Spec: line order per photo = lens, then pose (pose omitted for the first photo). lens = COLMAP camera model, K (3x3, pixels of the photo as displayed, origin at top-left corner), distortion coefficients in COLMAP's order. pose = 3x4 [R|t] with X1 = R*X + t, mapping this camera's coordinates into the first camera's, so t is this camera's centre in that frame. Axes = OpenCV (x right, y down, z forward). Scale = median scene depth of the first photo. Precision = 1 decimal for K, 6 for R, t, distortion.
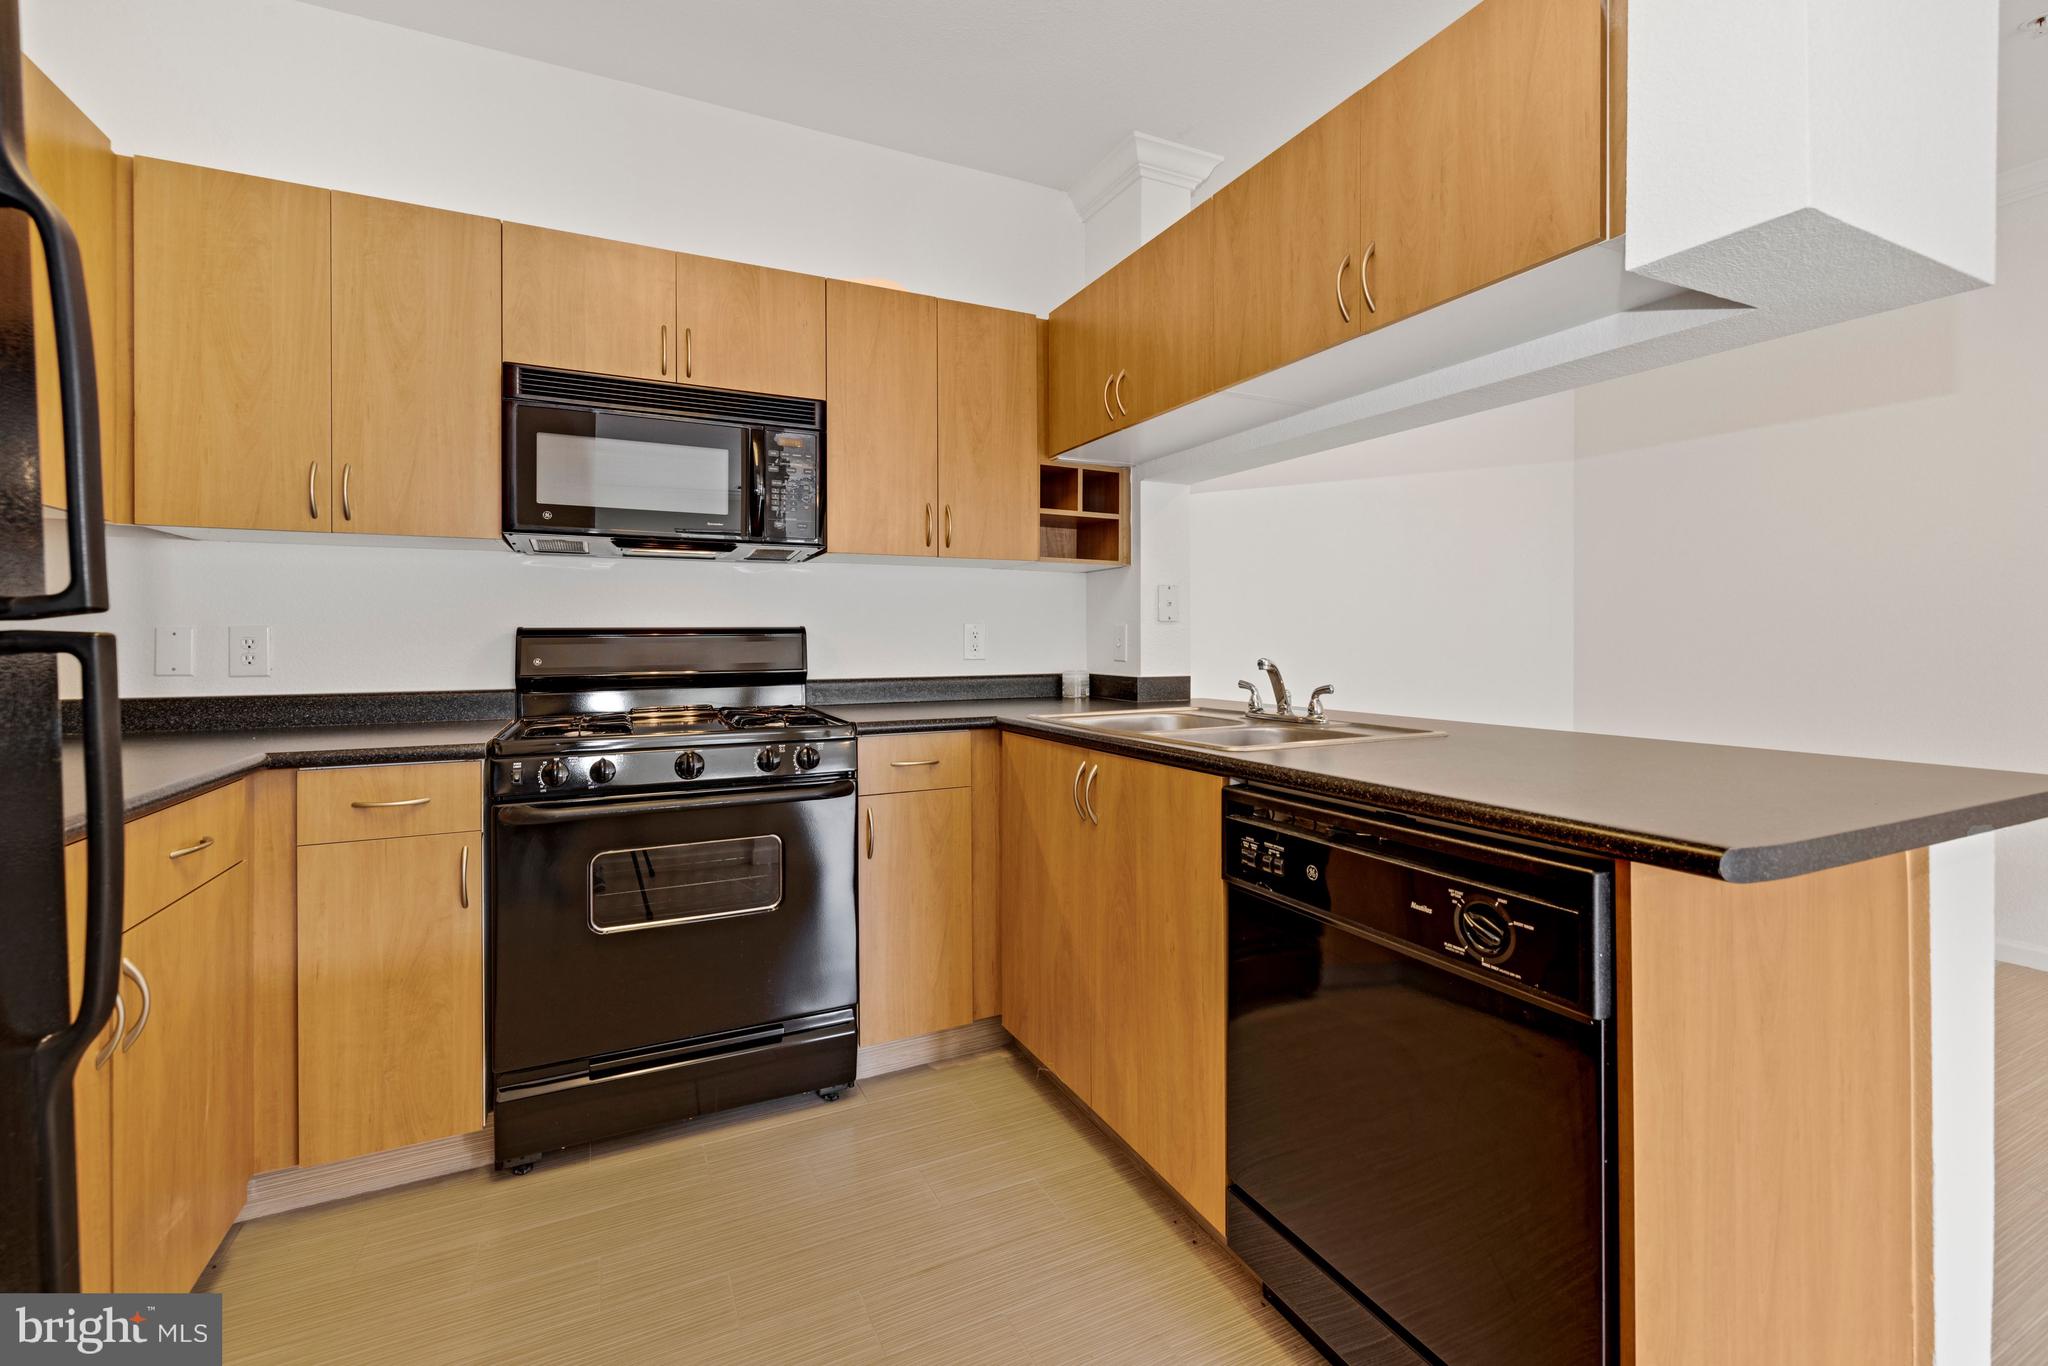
lens RADIAL K [[874.1, 0, 1031.4], [0, 874.1, 641.4], [0, 0, 1]] dist [0.000665, 0.000395]
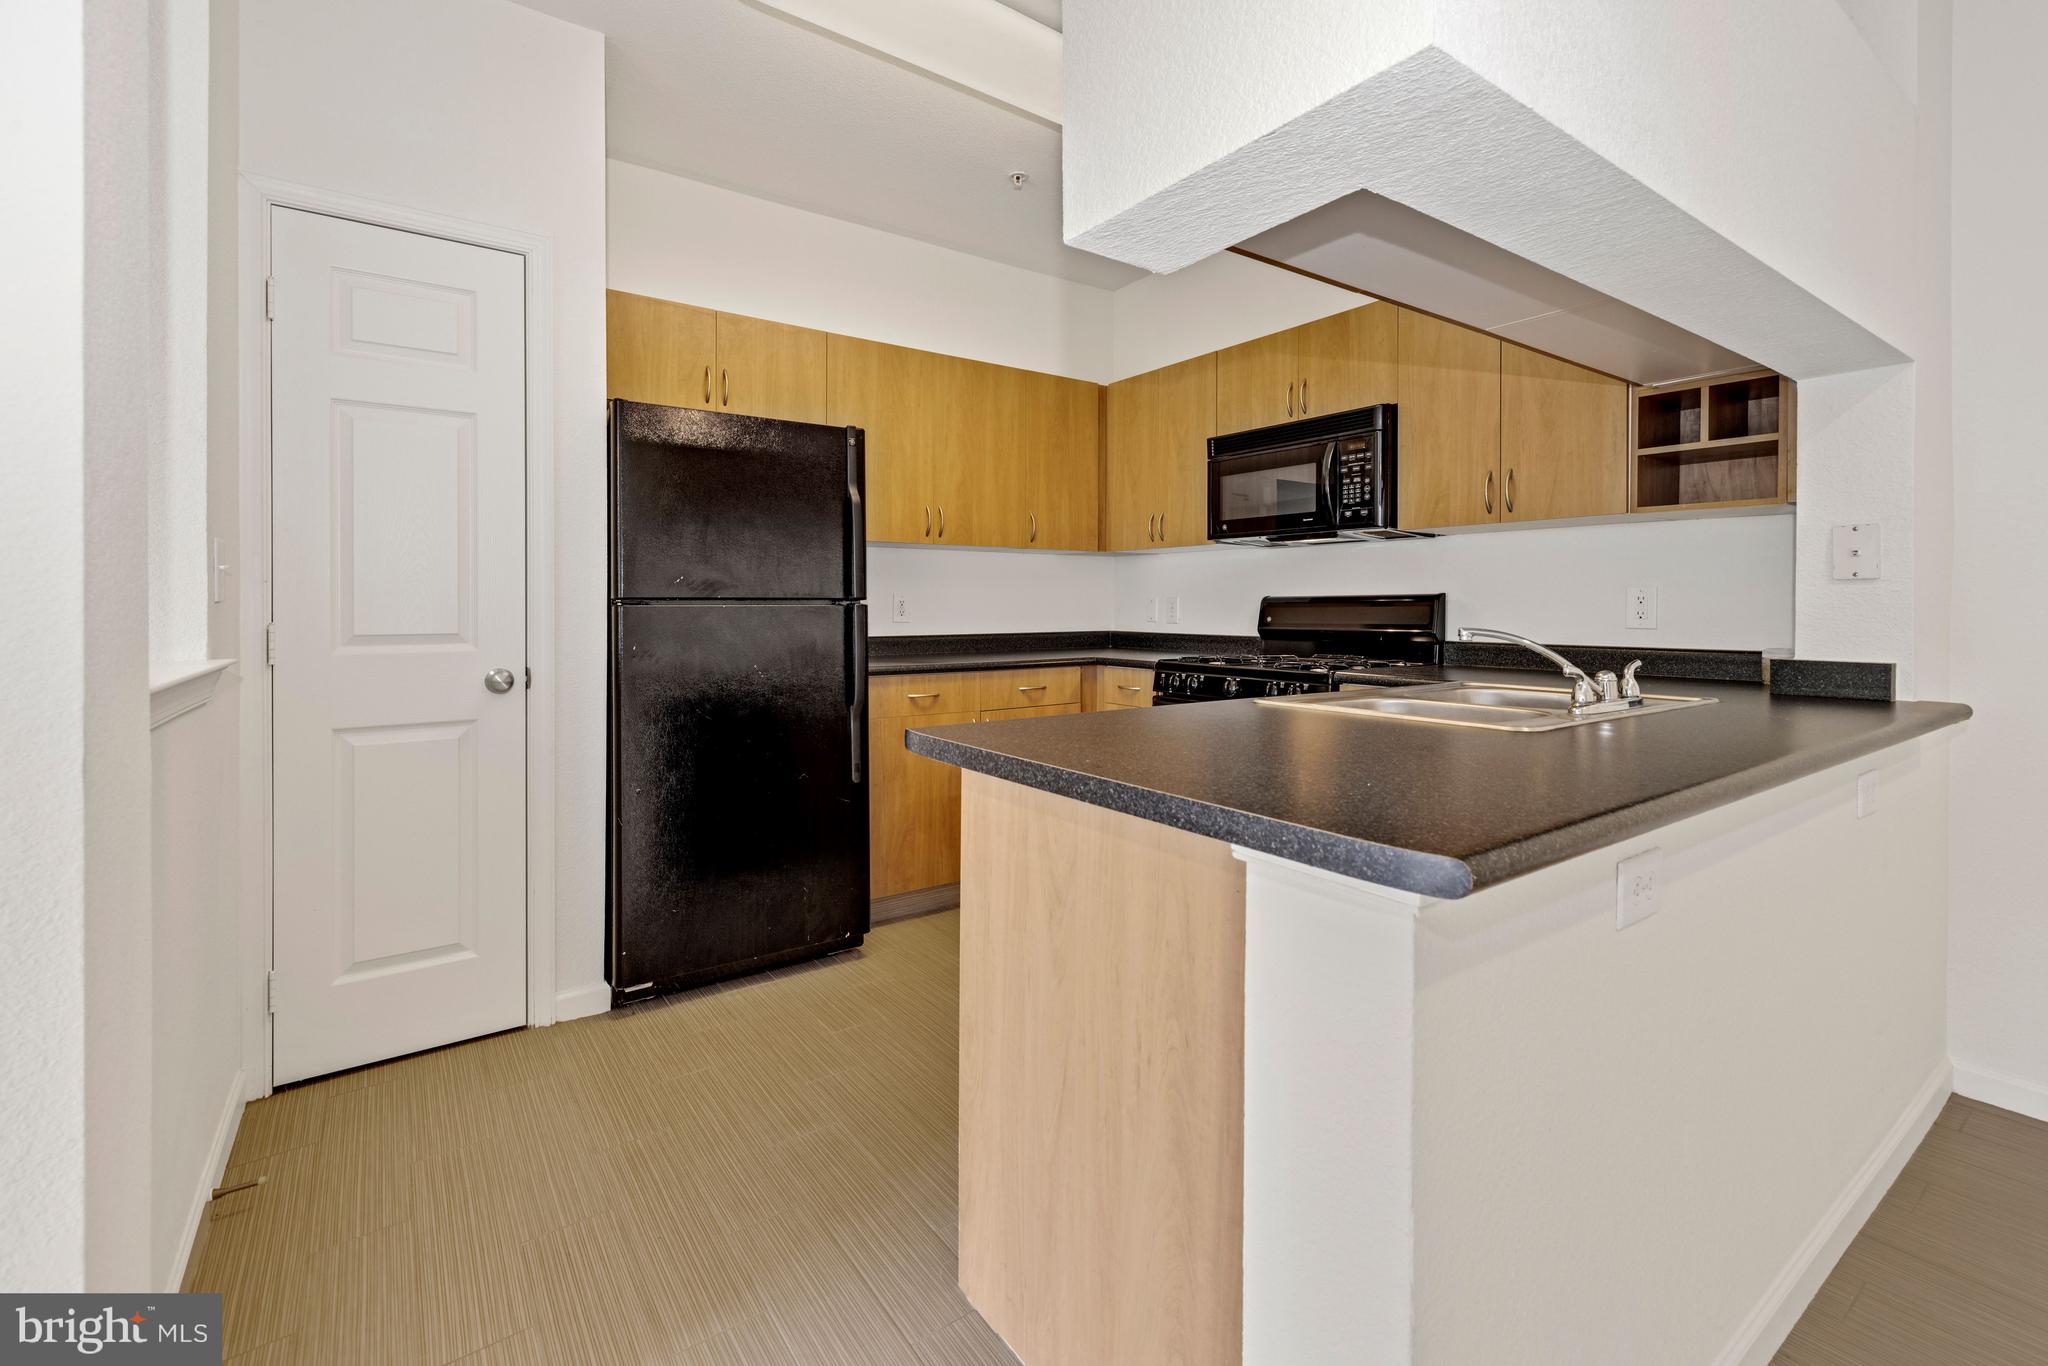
lens RADIAL K [[890.2, 0, 1022.7], [0, 890.2, 604.2], [0, 0, 1]] dist [0.001117, 0.000109]
pose [[0.165794, 0.002084, -0.986158, 0.916801], [-0.003464, 0.999993, 0.001530, -0.003743], [0.986154, 0.003163, 0.165800, 0.333774]]
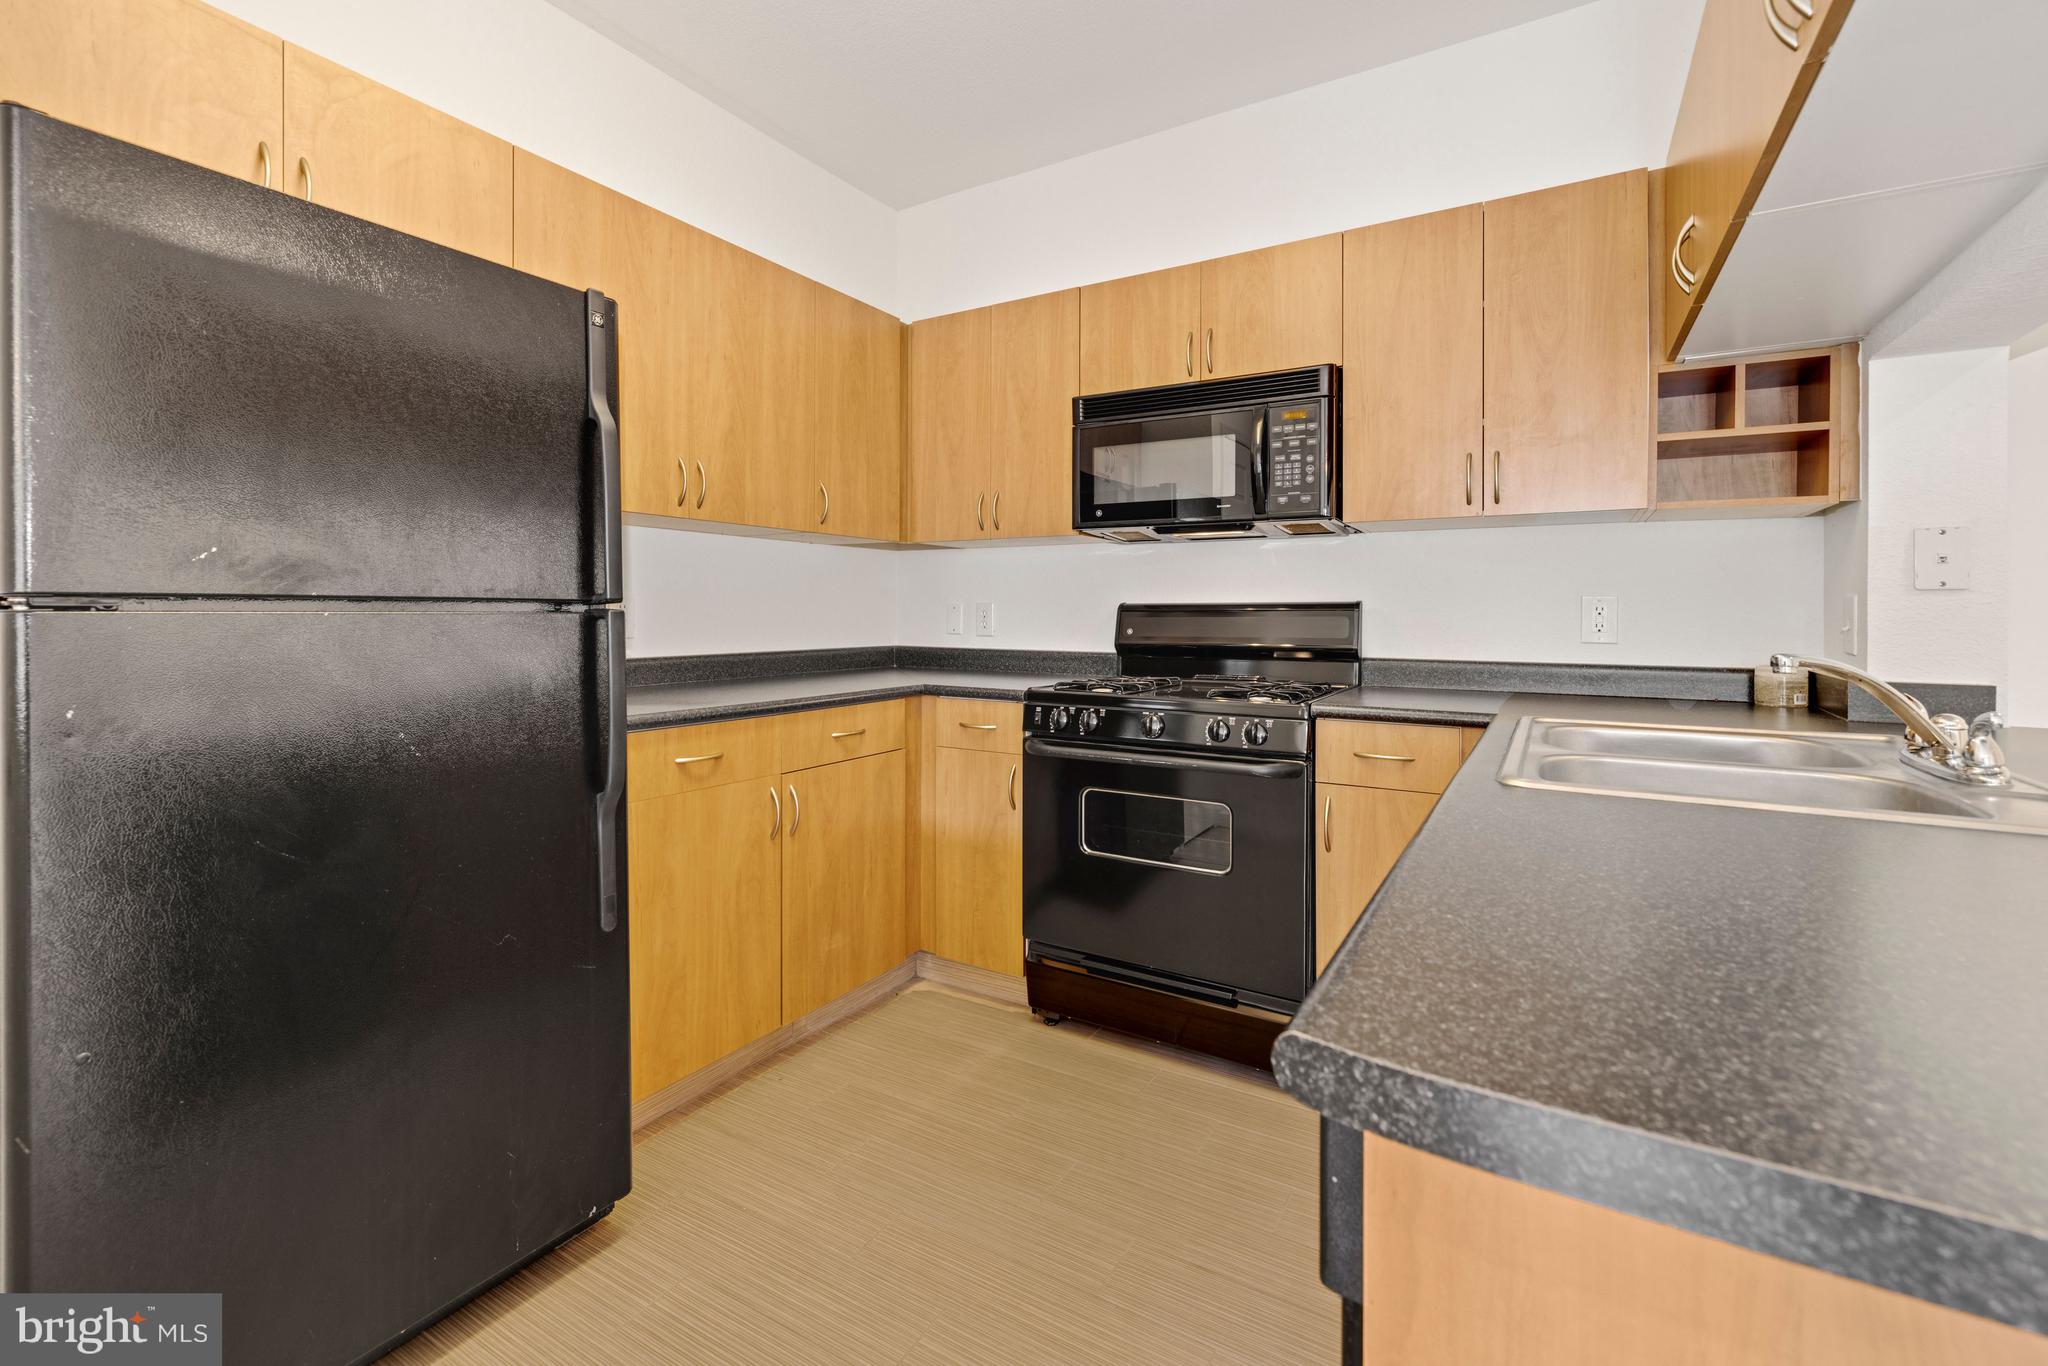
lens RADIAL K [[886.6, 0, 1023.4], [0, 886.6, 617.2], [0, 0, 1]] dist [0.004794, 0.001215]
pose [[0.543281, 0.010354, -0.839487, 0.411720], [-0.009231, 0.999937, 0.006358, -0.003380], [0.839500, 0.004295, 0.543343, 0.207300]]
